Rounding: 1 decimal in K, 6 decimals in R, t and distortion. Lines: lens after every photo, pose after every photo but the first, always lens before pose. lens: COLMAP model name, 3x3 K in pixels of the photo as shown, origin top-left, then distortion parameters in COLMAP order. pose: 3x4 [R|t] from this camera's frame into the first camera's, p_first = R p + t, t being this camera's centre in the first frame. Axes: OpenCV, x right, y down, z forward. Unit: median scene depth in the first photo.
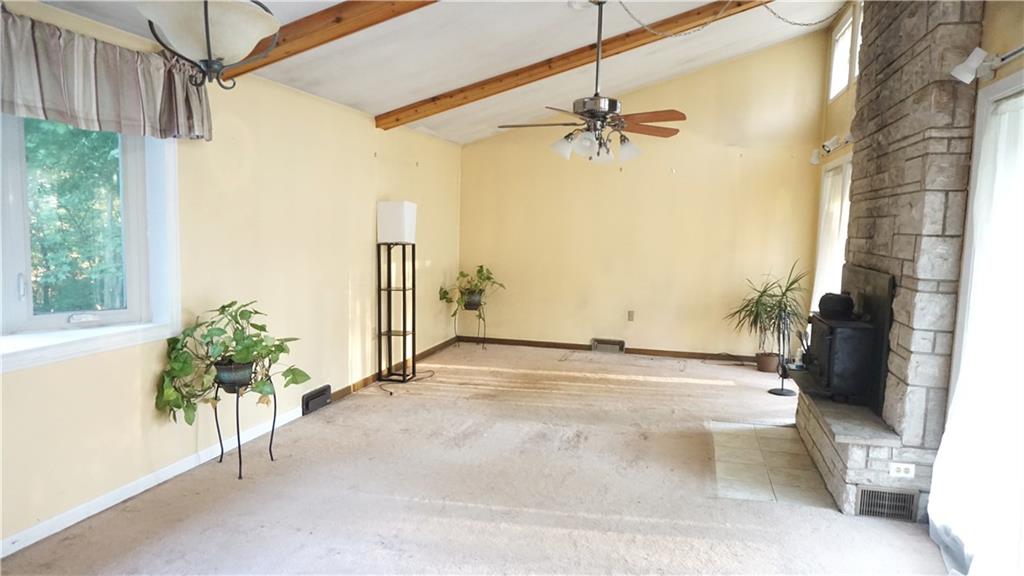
lens RADIAL K [[677.4, 0, 513.3], [0, 677.4, 302.5], [0, 0, 1]] dist [-0.061317, 0.041184]
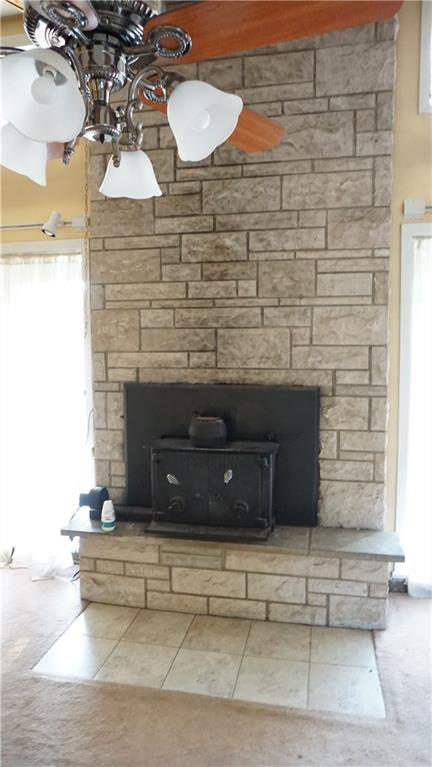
lens RADIAL K [[507.4, 0, 216.0], [0, 507.4, 383.5], [0, 0, 1]] dist [-0.061317, 0.041184]
pose [[-0.054348, -0.110050, 0.992439, -0.164734], [0.121940, 0.985737, 0.115984, -0.140482], [-0.991048, 0.127321, -0.040154, 1.088582]]
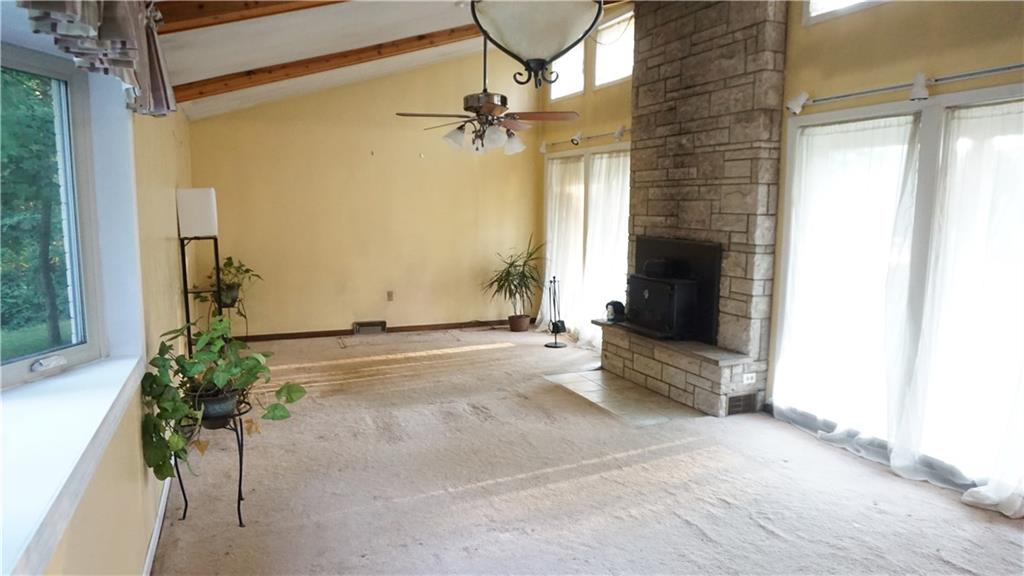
lens RADIAL K [[677.4, 0, 513.3], [0, 677.4, 302.5], [0, 0, 1]] dist [-0.061317, 0.041184]
pose [[0.797299, -0.104054, 0.594548, -0.575019], [0.083155, 0.994572, 0.062551, -0.038202], [-0.597829, -0.000432, 0.801623, 0.119006]]
